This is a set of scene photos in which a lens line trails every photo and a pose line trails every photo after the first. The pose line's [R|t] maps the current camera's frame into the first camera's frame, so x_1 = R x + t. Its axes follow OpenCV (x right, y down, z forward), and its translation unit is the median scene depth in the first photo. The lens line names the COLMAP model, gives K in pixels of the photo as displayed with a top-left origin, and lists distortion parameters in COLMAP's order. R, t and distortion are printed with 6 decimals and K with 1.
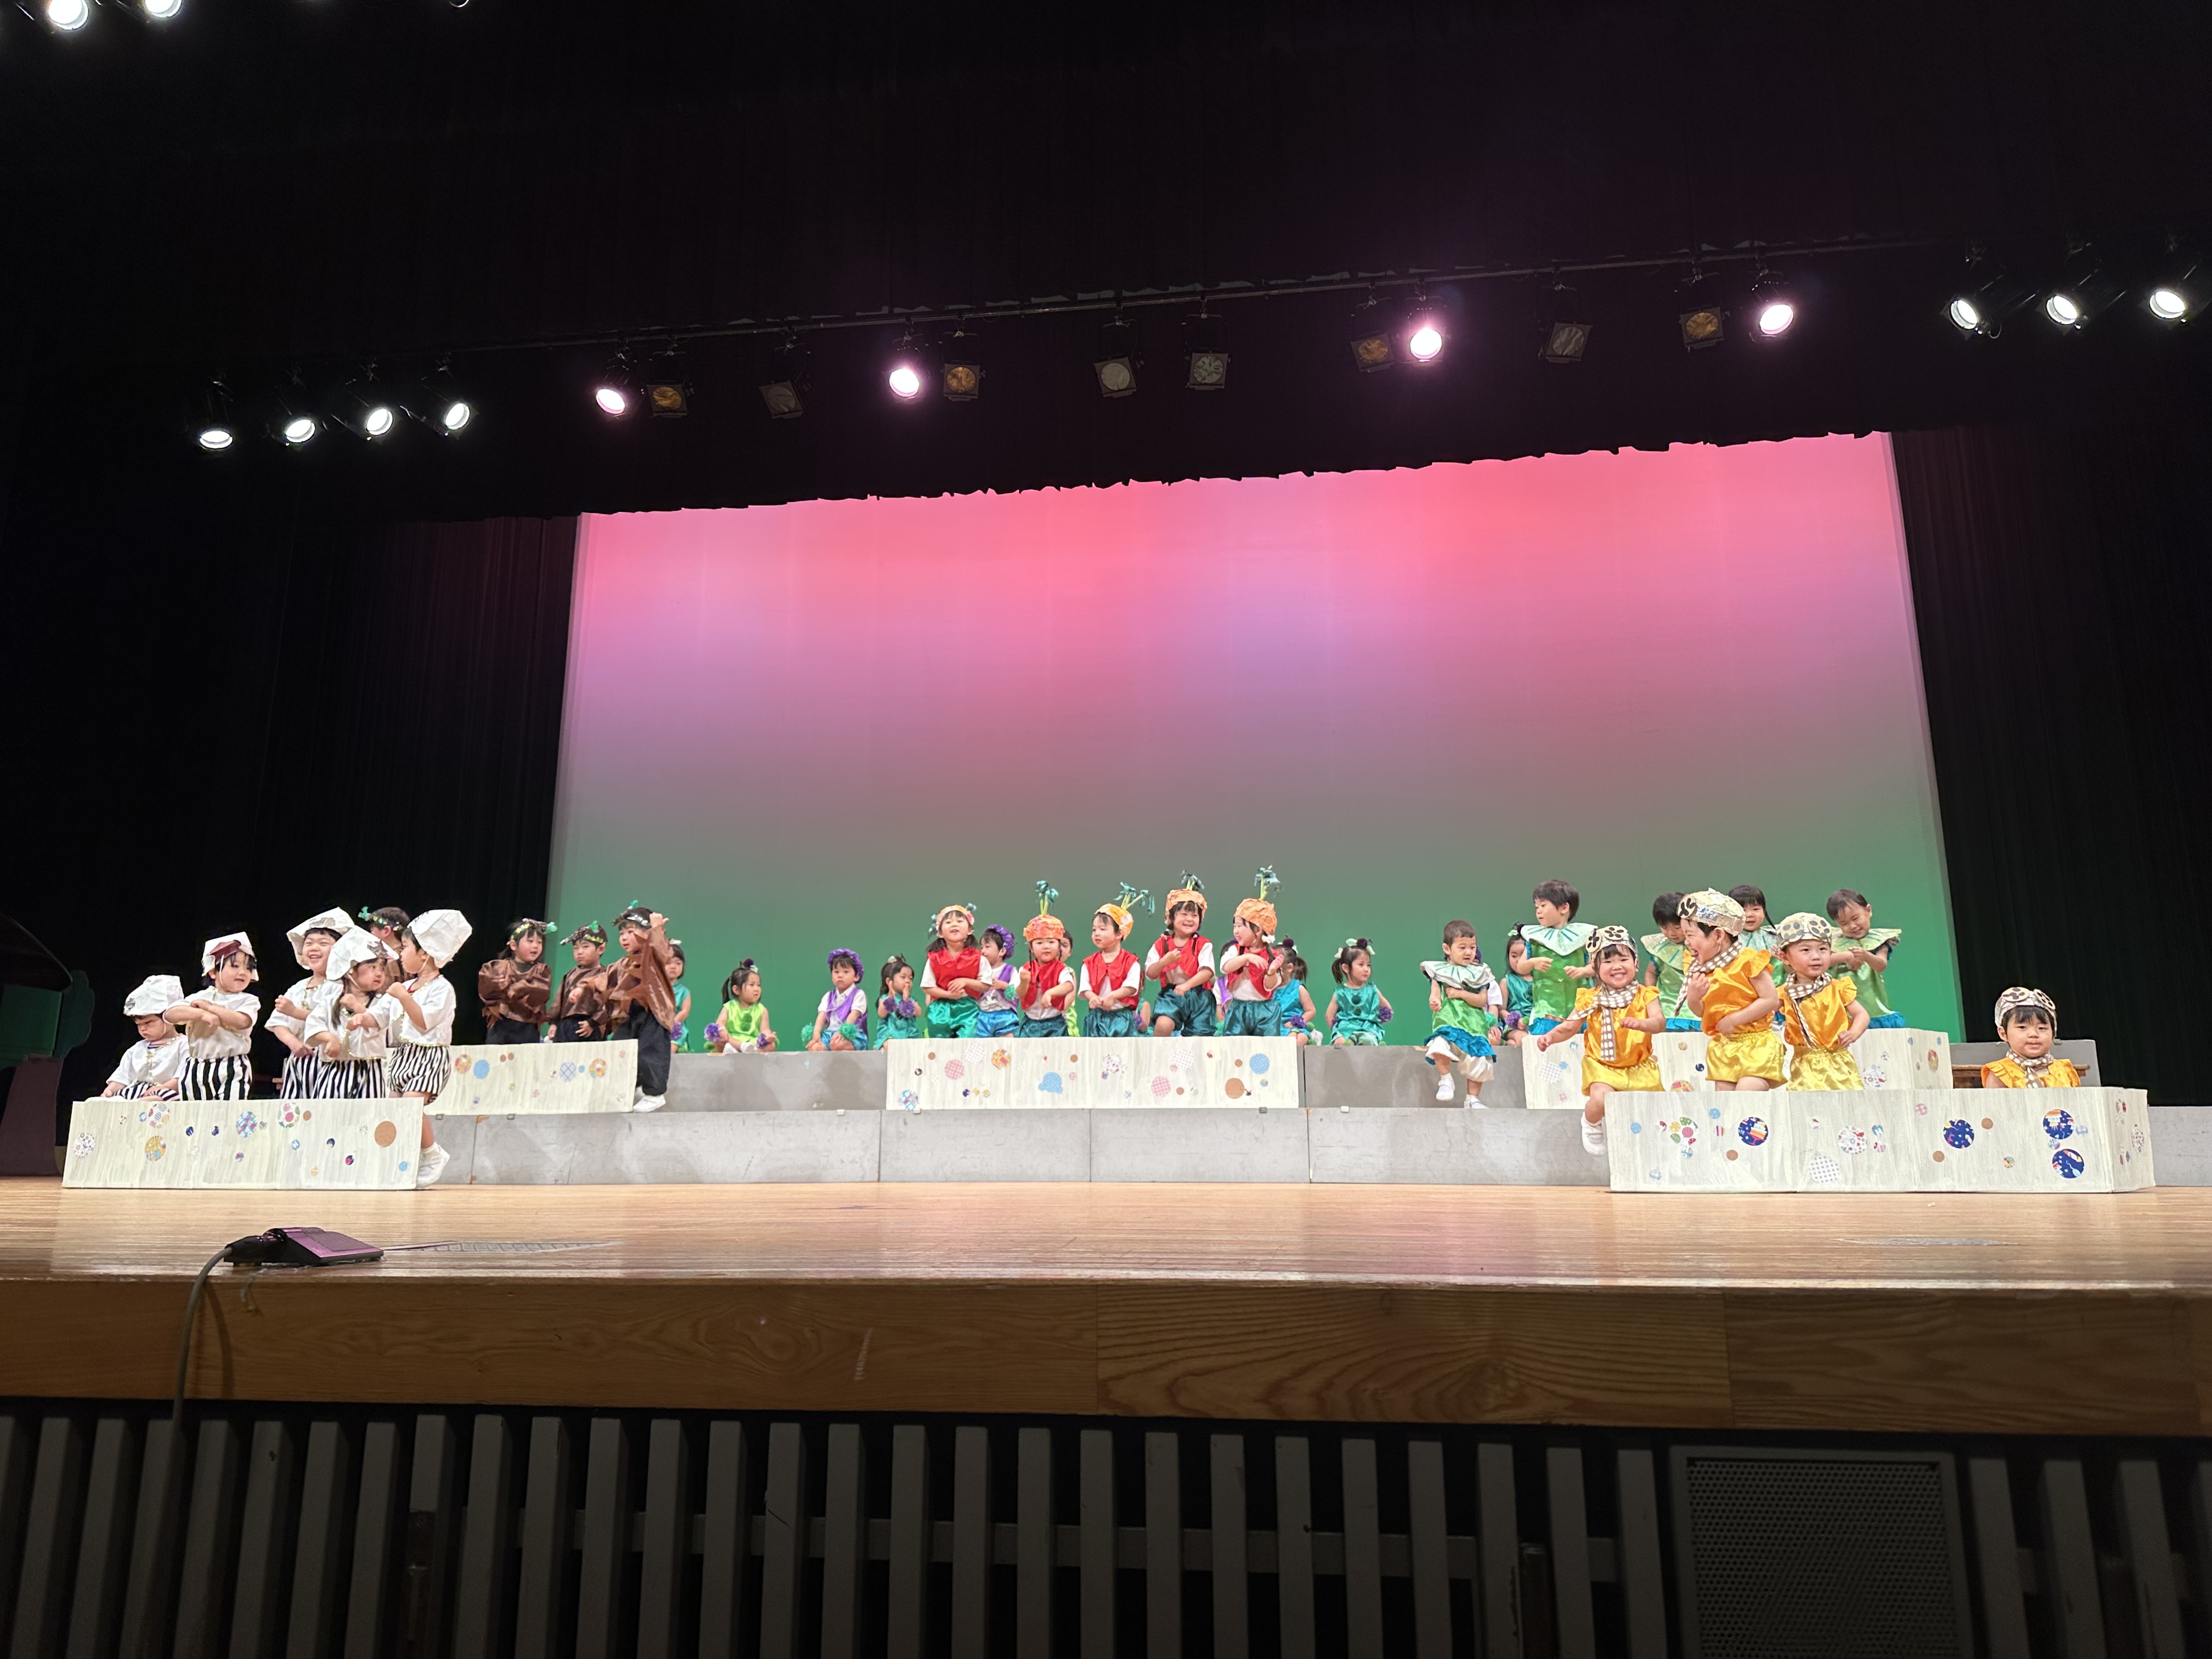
lens RADIAL K [[1514.0, 0, 1049.3], [0, 1514.0, 862.7], [0, 0, 1]] dist [0.082002, -0.102164]
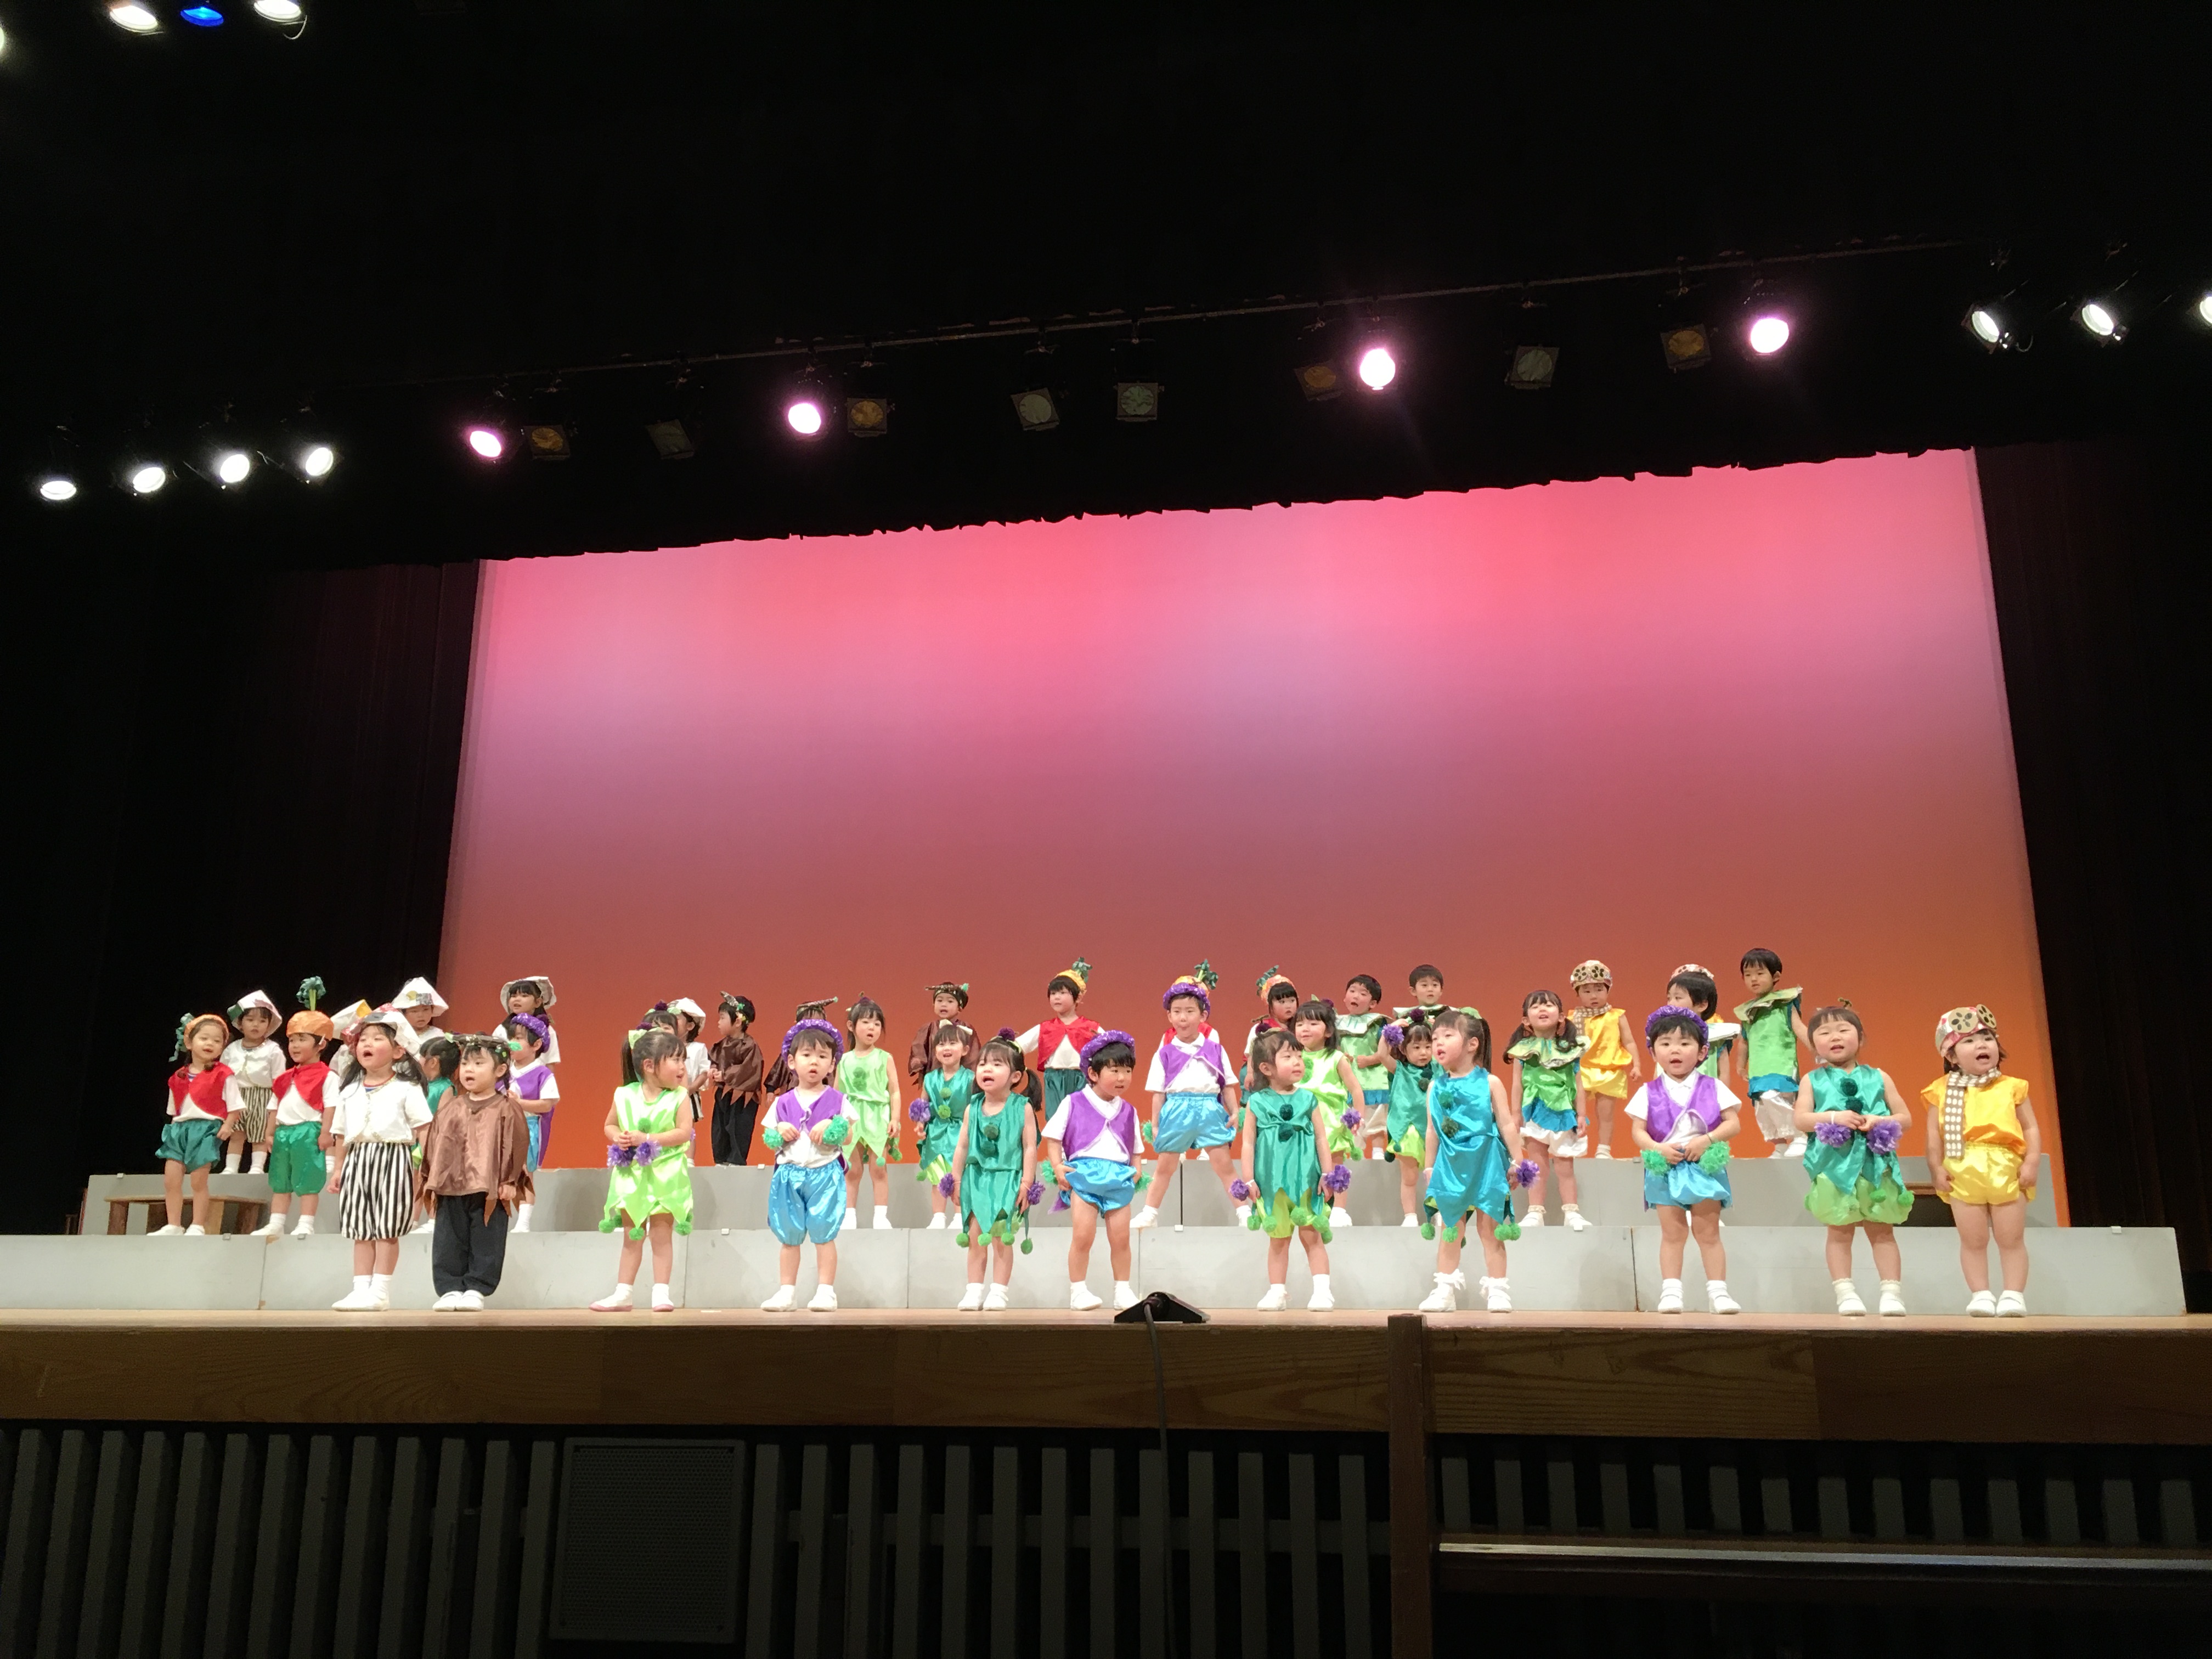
lens RADIAL K [[1874.4, 0, 1088.4], [0, 1874.4, 823.9], [0, 0, 1]] dist [0.083055, -0.123738]
pose [[0.999216, -0.007885, -0.038809, 0.126397], [0.005535, 0.998165, -0.060300, -0.009102], [0.039214, 0.060038, 0.997426, -0.096334]]
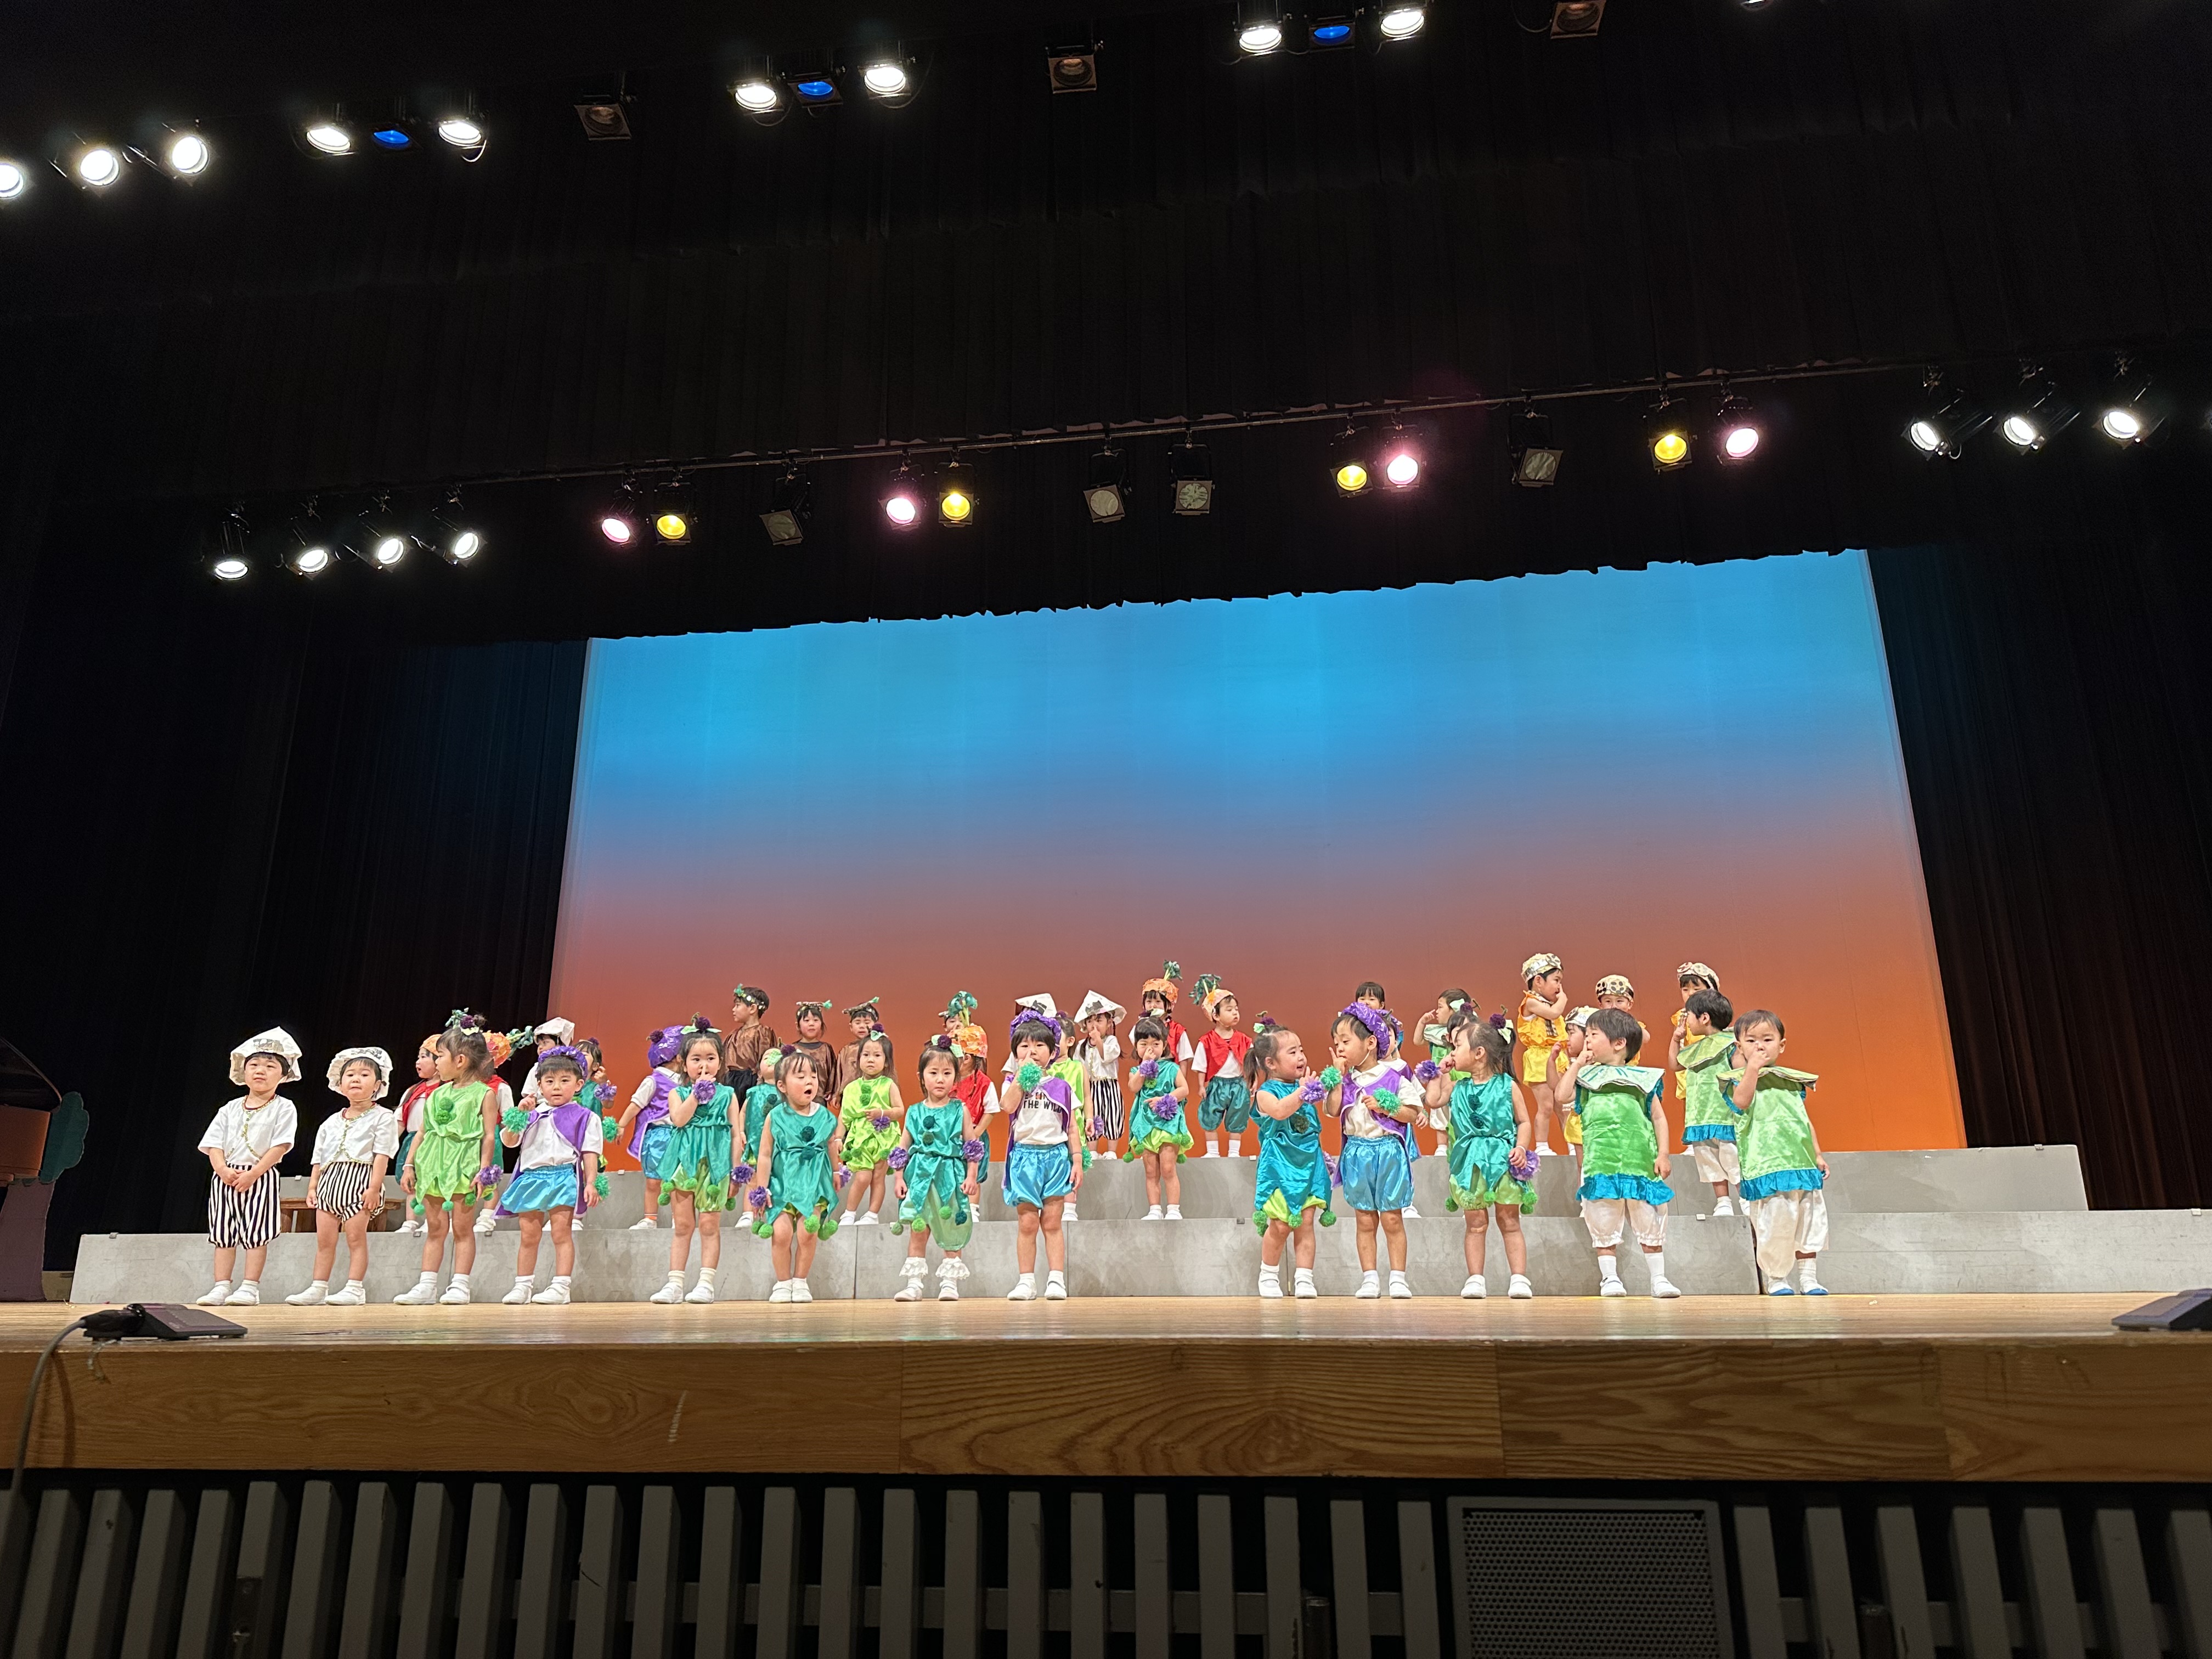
lens RADIAL K [[1509.7, 0, 1066.8], [0, 1509.7, 857.7], [0, 0, 1]] dist [0.101519, -0.132268]
pose [[0.999968, -0.007795, -0.001554, 0.019442], [0.007645, 0.996740, -0.080314, 0.004059], [0.002175, 0.080300, 0.996768, -0.008428]]
